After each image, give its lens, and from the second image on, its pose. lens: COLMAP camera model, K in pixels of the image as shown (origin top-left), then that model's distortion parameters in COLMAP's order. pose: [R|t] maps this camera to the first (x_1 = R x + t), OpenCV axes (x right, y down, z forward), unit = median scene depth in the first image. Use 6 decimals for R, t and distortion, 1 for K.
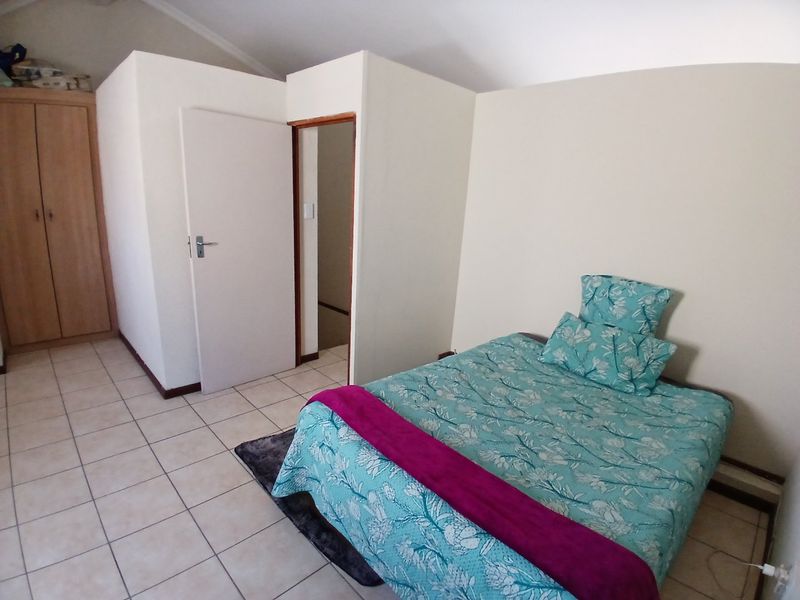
lens RADIAL K [[409.5, 0, 402.6], [0, 409.5, 302.4], [0, 0, 1]] dist [0.018365, -0.055882]
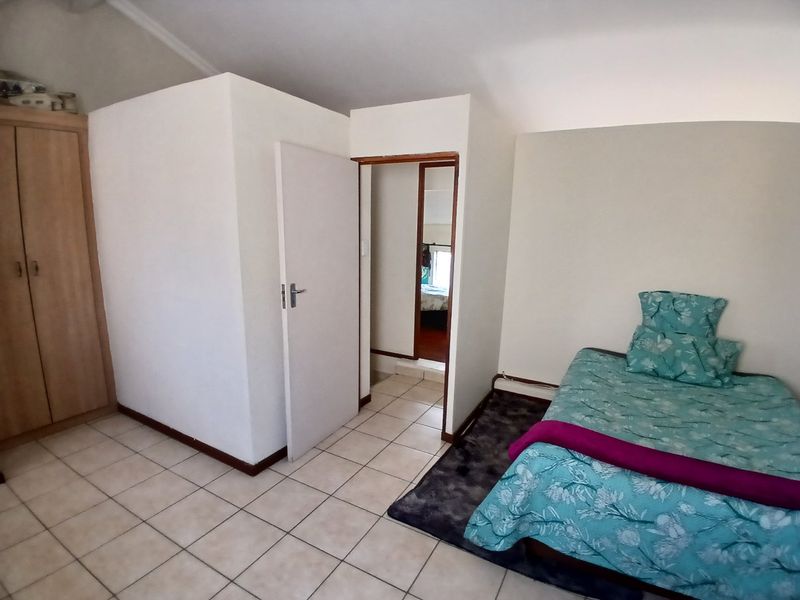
lens RADIAL K [[409.5, 0, 402.6], [0, 409.5, 302.4], [0, 0, 1]] dist [0.018365, -0.055882]
pose [[0.955201, -0.087837, 0.282624, -0.582229], [0.101844, 0.994177, -0.035226, -0.071963], [-0.277884, 0.062432, 0.958584, 0.087027]]
